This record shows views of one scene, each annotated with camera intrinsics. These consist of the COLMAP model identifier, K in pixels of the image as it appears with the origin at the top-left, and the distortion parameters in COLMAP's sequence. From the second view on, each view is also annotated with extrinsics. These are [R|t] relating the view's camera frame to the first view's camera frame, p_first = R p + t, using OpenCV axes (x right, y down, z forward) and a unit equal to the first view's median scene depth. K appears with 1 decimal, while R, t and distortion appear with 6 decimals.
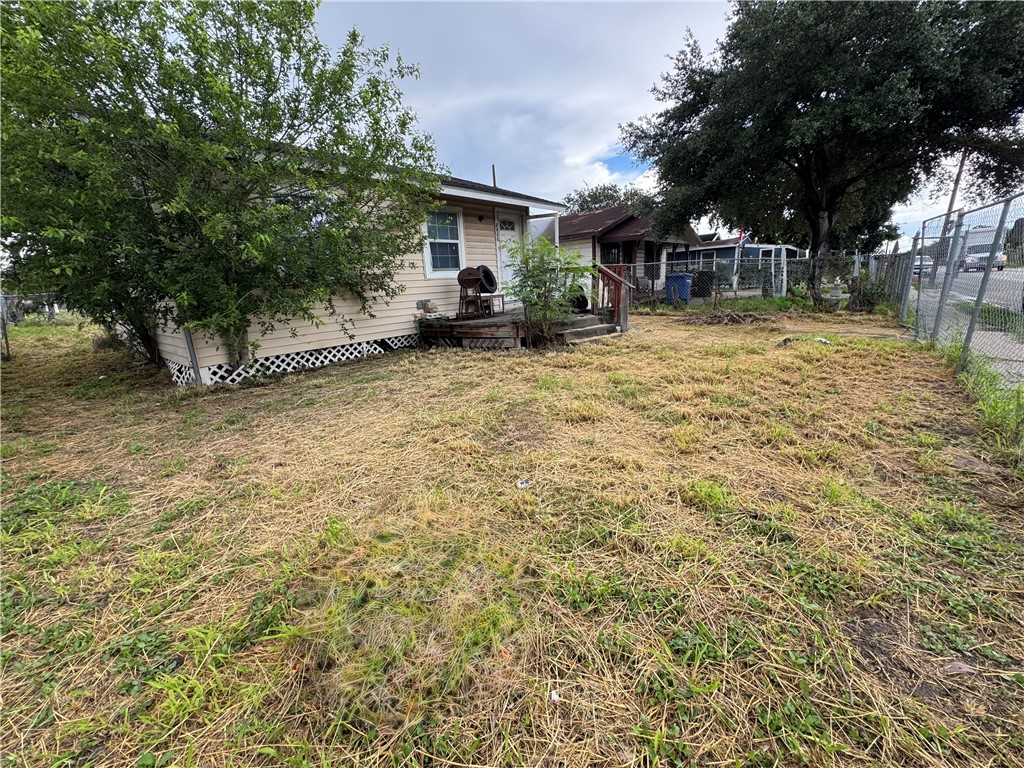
lens RADIAL K [[410.1, 0, 512.0], [0, 410.1, 384.0], [0, 0, 1]] dist [-0.003751, -0.000303]
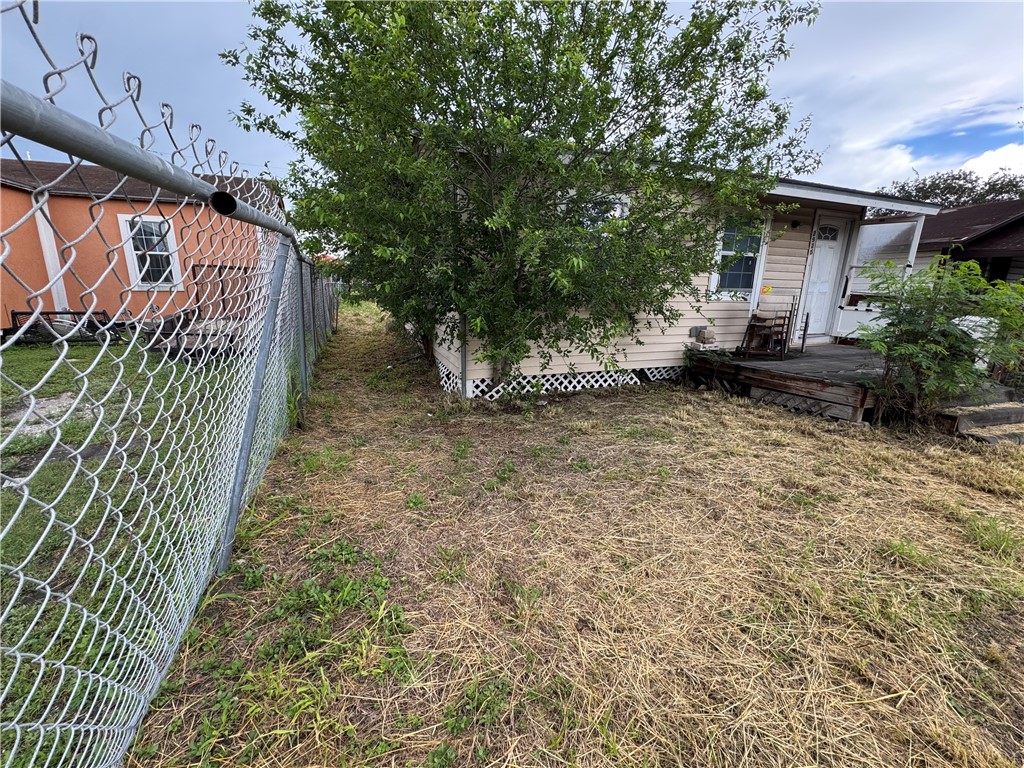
lens RADIAL K [[411.1, 0, 512.0], [0, 411.1, 384.0], [0, 0, 1]] dist [-0.000621, -0.000087]
pose [[0.872875, 0.180428, -0.453359, -0.180113], [-0.180092, 0.982650, 0.044337, -0.076117], [0.453493, 0.042946, 0.890225, 0.142756]]
